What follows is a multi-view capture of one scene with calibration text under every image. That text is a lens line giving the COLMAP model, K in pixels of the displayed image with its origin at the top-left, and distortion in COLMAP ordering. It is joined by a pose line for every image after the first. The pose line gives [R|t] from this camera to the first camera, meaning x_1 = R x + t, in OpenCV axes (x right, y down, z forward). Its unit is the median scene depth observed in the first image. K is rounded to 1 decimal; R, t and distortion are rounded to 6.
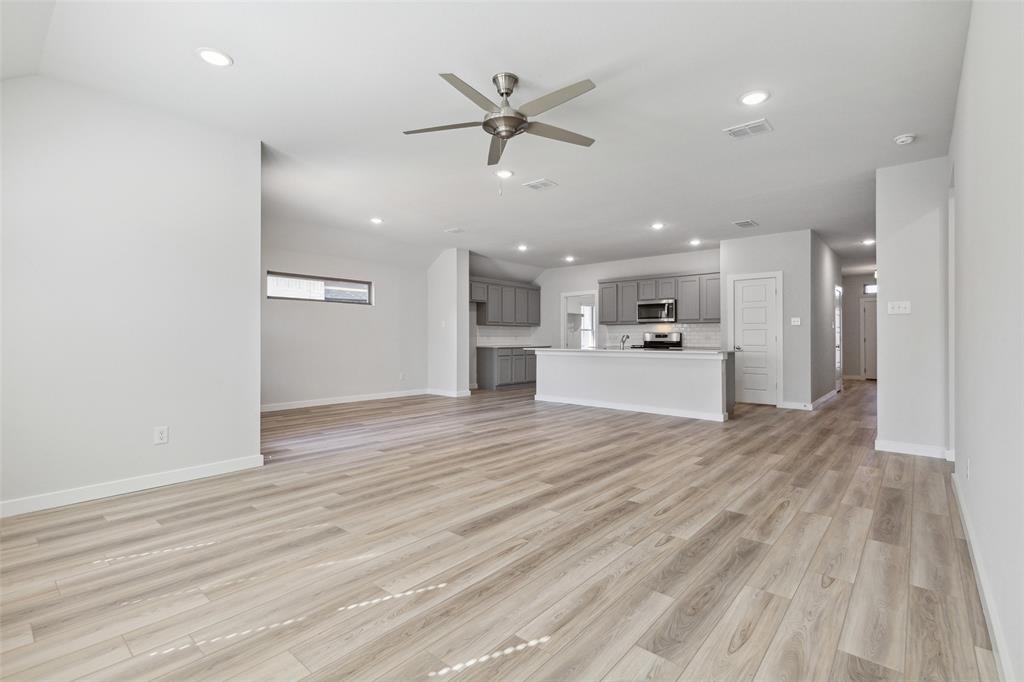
lens RADIAL K [[470.8, 0, 511.0], [0, 470.8, 337.5], [0, 0, 1]] dist [-0.001072, -0.000115]
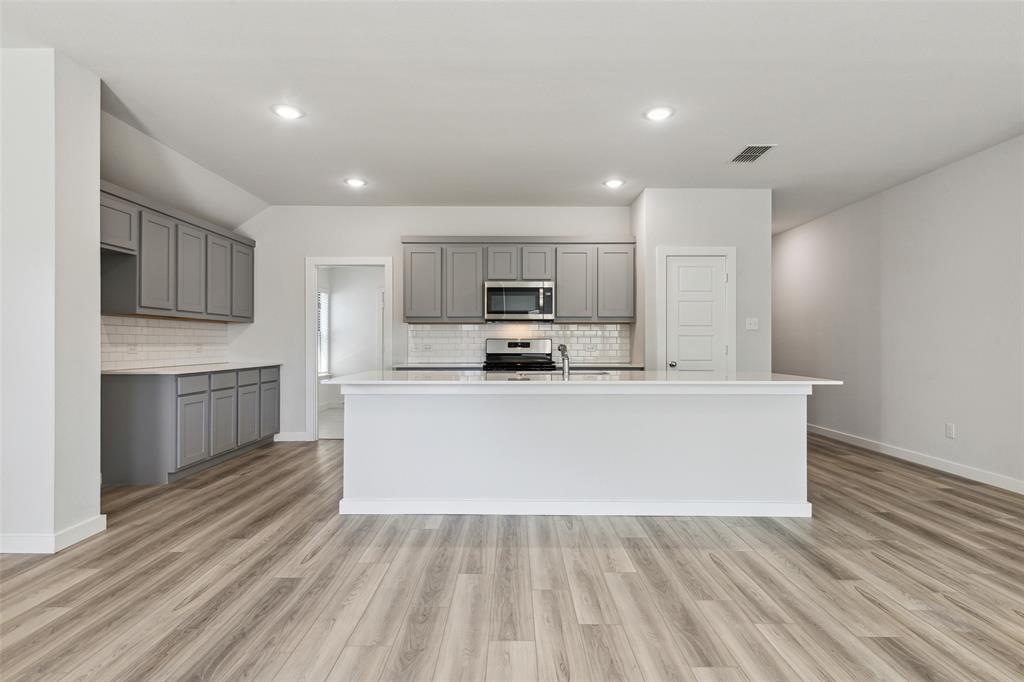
lens RADIAL K [[532.7, 0, 519.4], [0, 532.7, 341.7], [0, 0, 1]] dist [0.004842, 0.000658]
pose [[0.749313, -0.000825, 0.662215, -0.110490], [-0.000856, 0.999997, 0.002214, -0.007829], [-0.662215, -0.002226, 0.749311, 0.494663]]
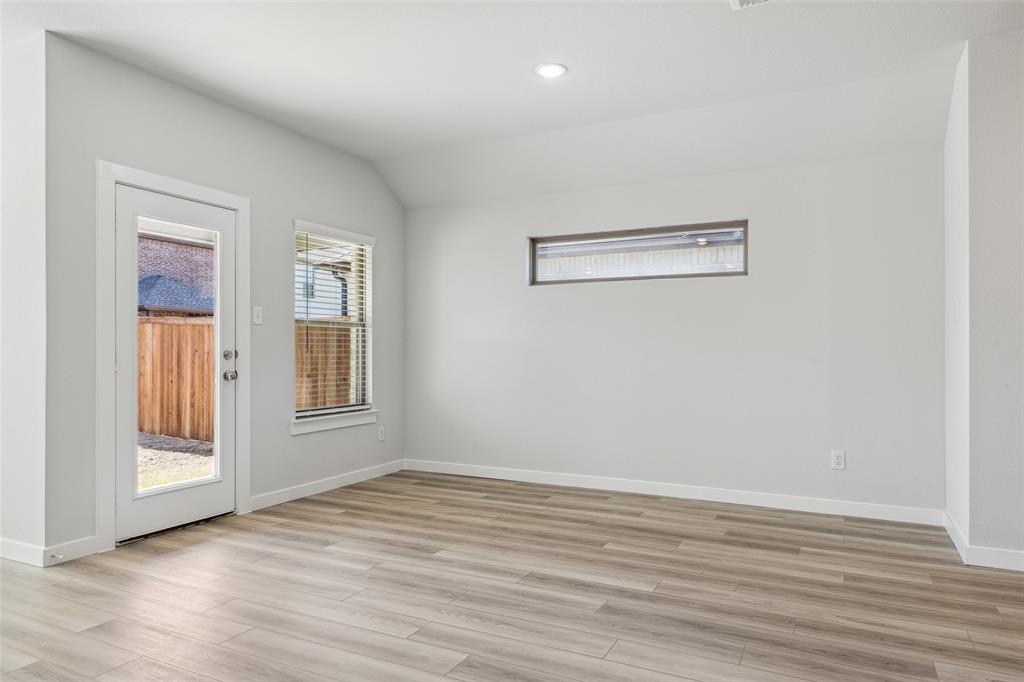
lens RADIAL K [[631.4, 0, 516.9], [0, 631.4, 347.6], [0, 0, 1]] dist [-0.008618, -0.001065]
pose [[0.231675, -0.013607, -0.972698, 3.851372], [0.008163, 0.999894, -0.012043, 0.008585], [0.972759, -0.005150, 0.231762, 1.518815]]
